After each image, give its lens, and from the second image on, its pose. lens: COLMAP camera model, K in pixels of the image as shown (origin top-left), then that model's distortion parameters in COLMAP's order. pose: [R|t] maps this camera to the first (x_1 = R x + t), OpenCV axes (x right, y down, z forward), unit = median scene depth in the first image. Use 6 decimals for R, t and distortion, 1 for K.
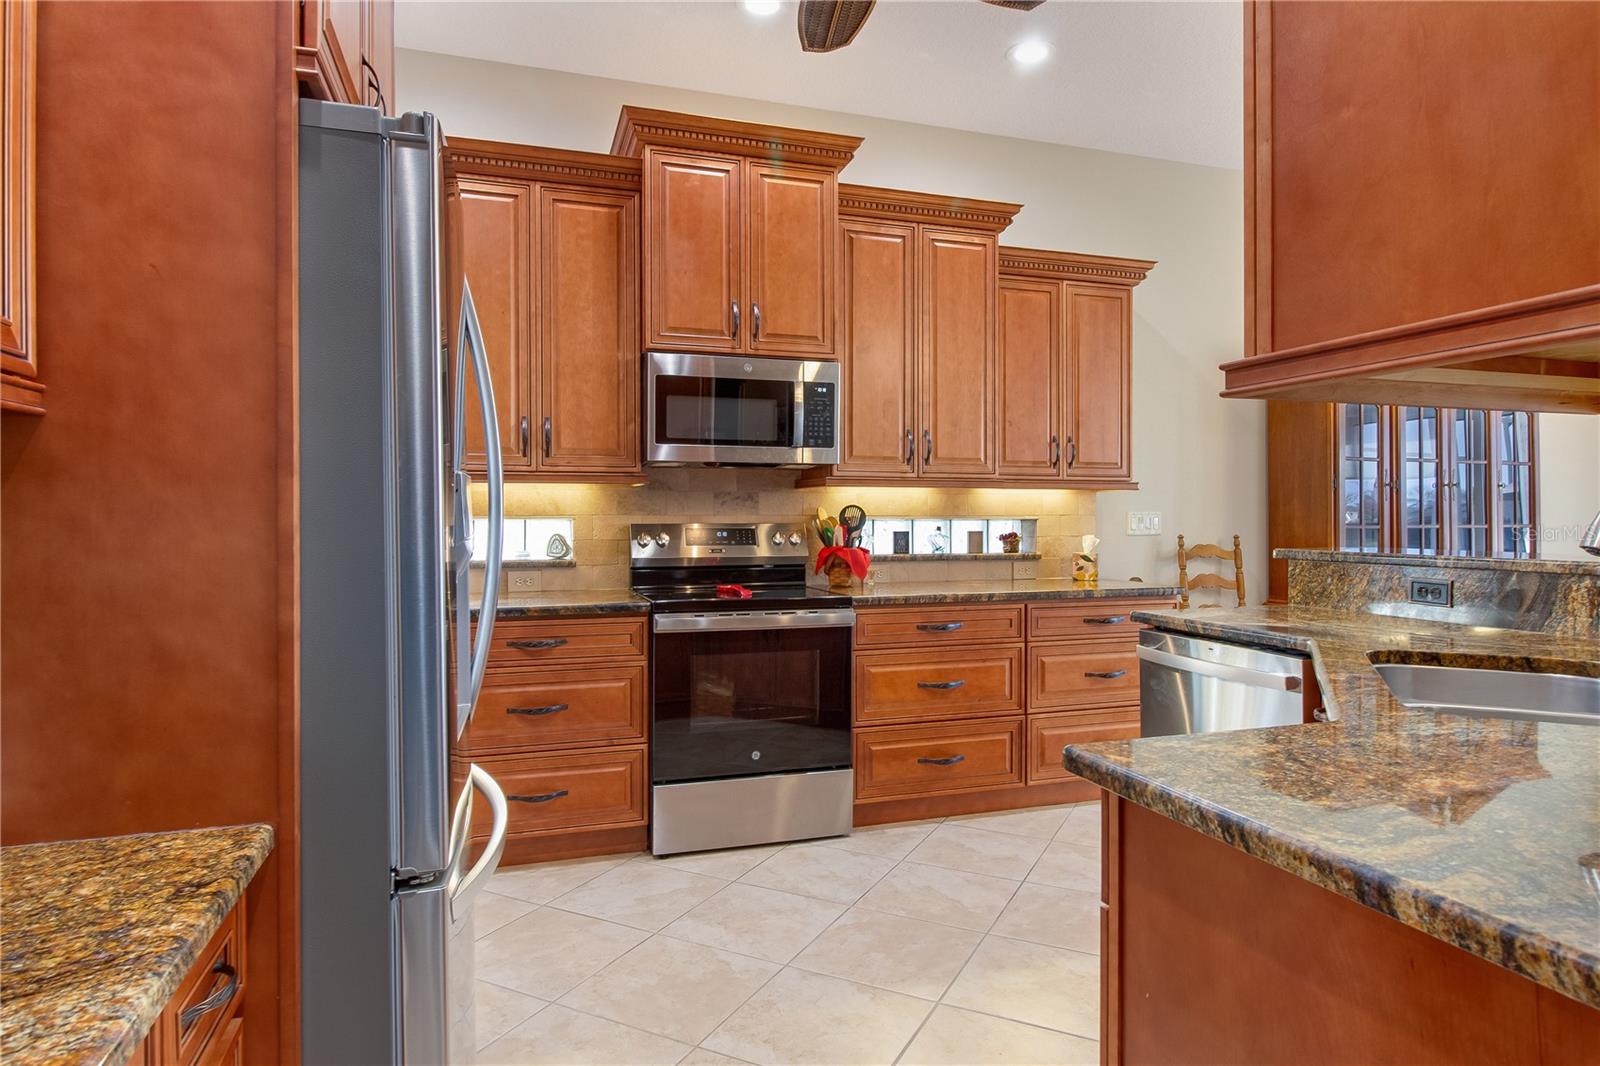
lens RADIAL K [[924.3, 0, 810.9], [0, 924.3, 514.9], [0, 0, 1]] dist [0.007135, -0.011823]
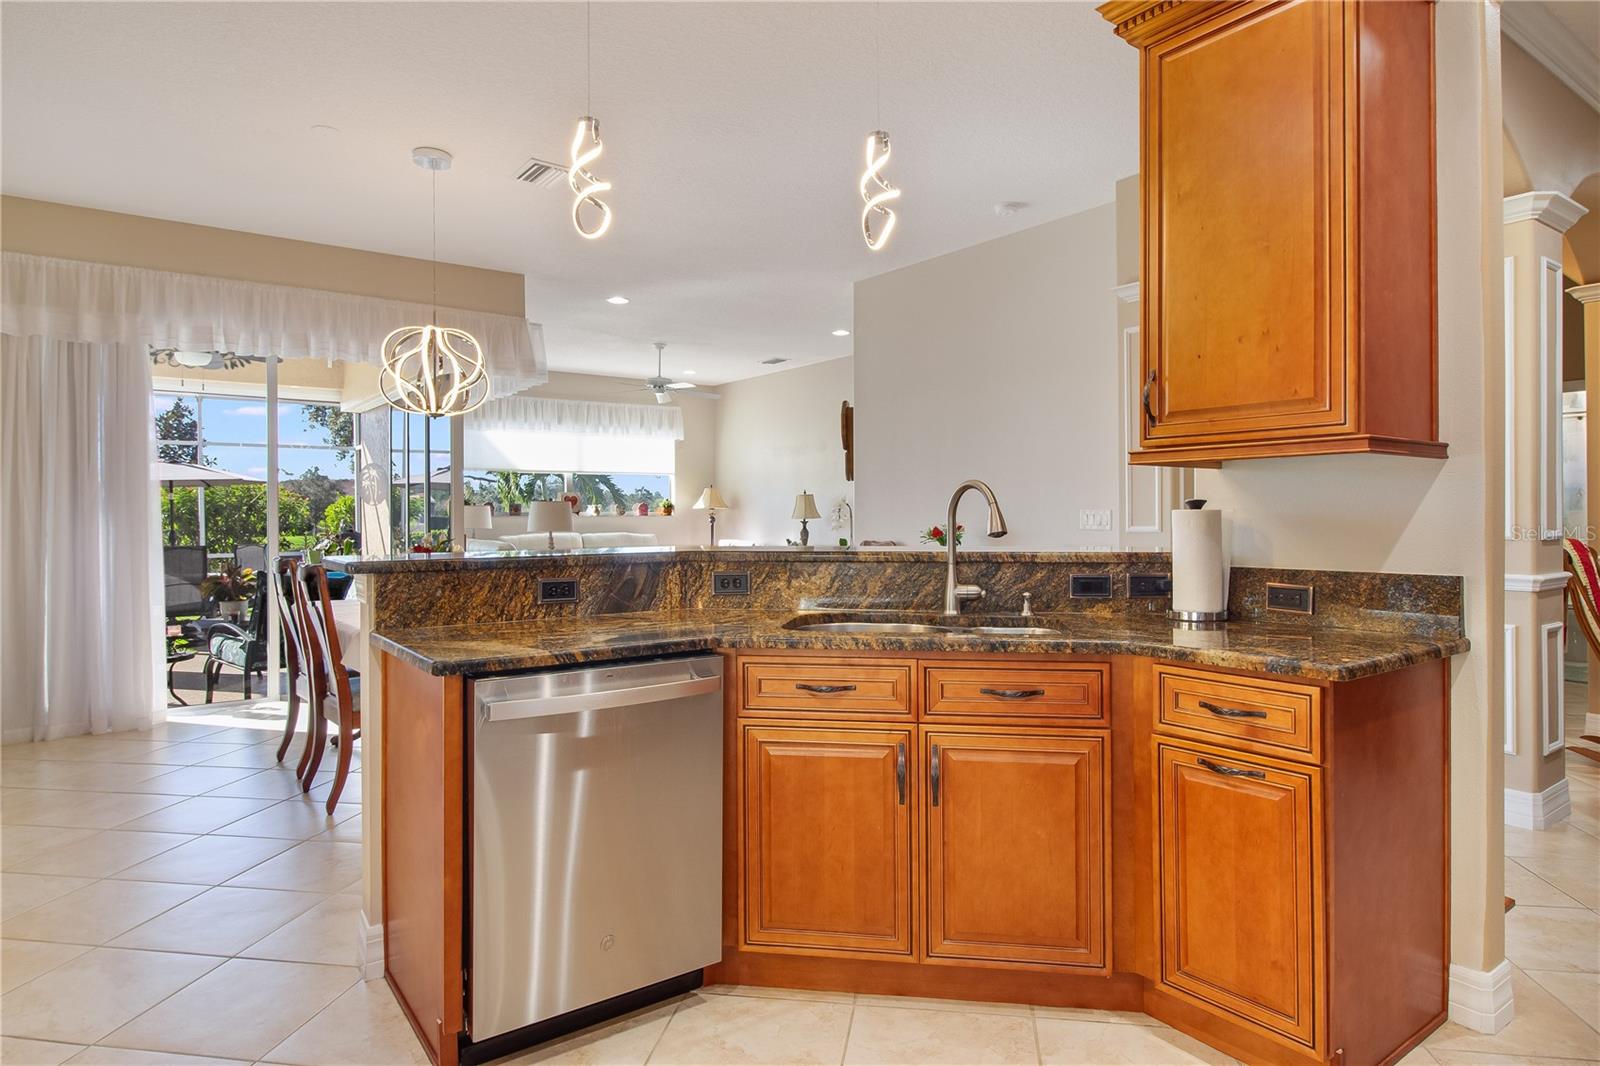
lens RADIAL K [[924.3, 0, 810.9], [0, 924.3, 514.9], [0, 0, 1]] dist [0.007135, -0.011823]
pose [[-0.311338, 0.004451, 0.950289, -0.306554], [0.005707, 0.999980, -0.002814, 0.001790], [-0.950282, 0.004547, -0.311357, 0.785481]]
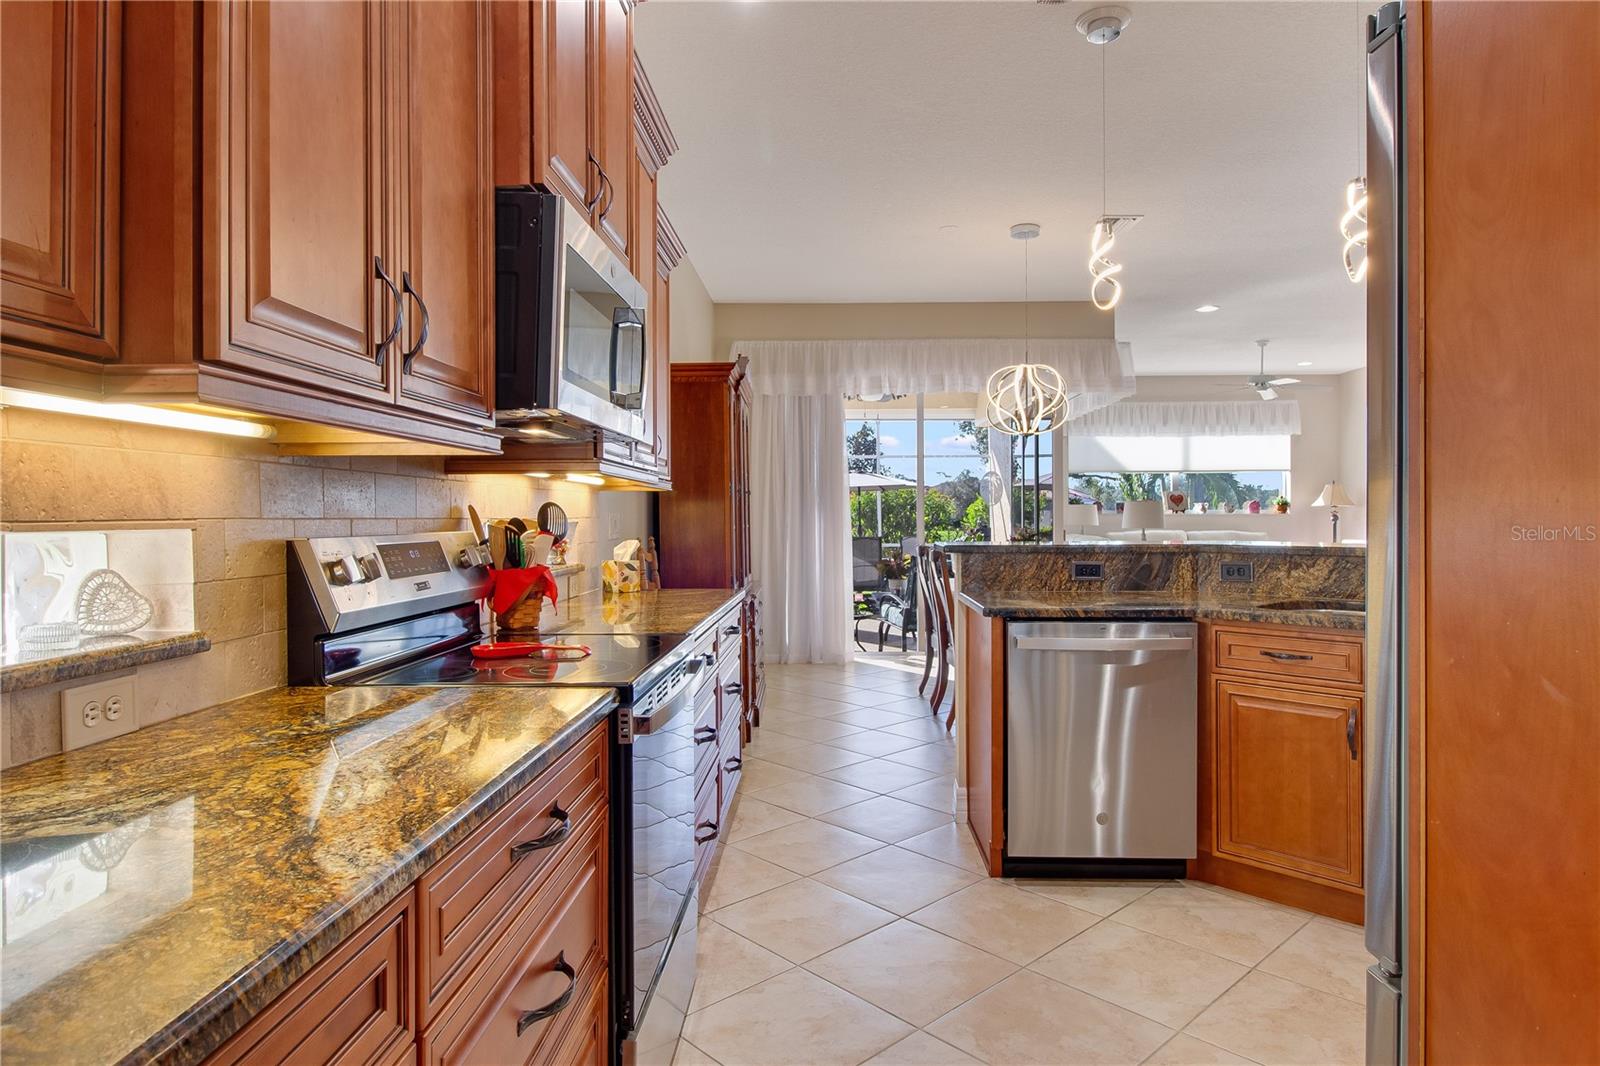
lens RADIAL K [[924.3, 0, 810.9], [0, 924.3, 514.9], [0, 0, 1]] dist [0.007135, -0.011823]
pose [[0.337325, 0.001779, 0.941387, -0.586700], [0.002791, 0.999992, -0.002889, 0.001202], [-0.941384, 0.003602, 0.337317, 0.687715]]
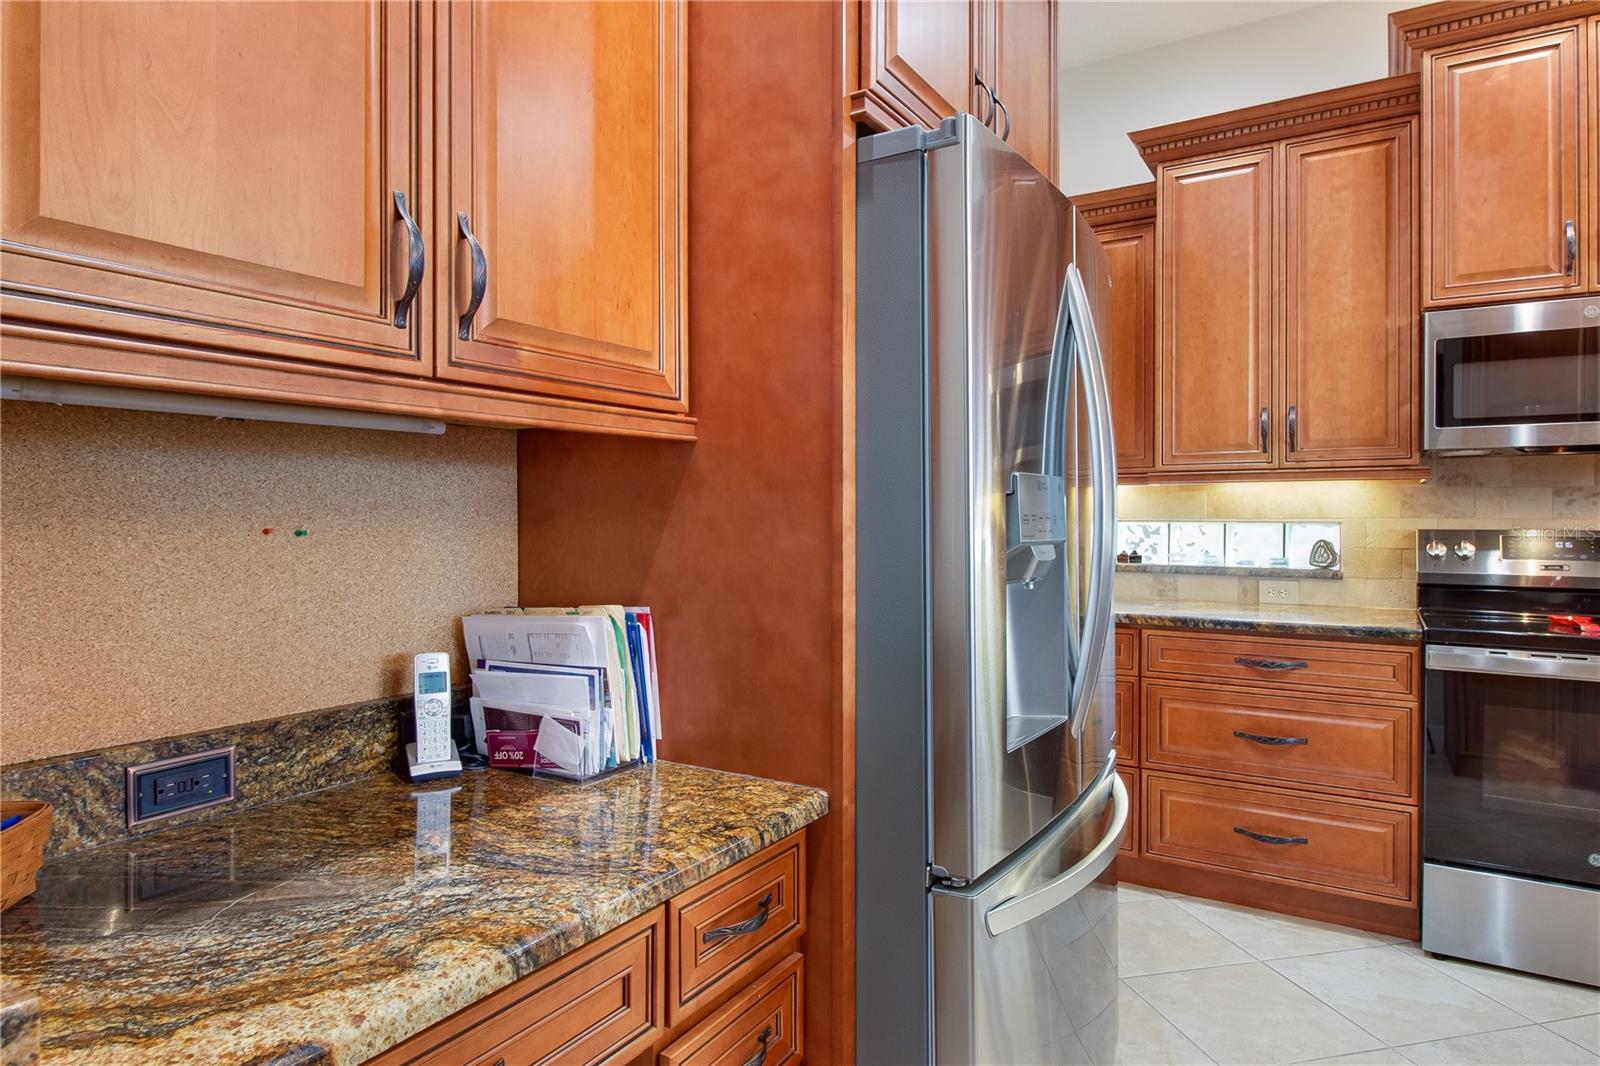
lens RADIAL K [[924.3, 0, 810.9], [0, 924.3, 514.9], [0, 0, 1]] dist [0.007135, -0.011823]
pose [[0.643555, 0.000620, -0.765399, 0.089337], [-0.002578, 0.999996, -0.001358, -0.000345], [0.765395, 0.002847, 0.643554, 0.087185]]
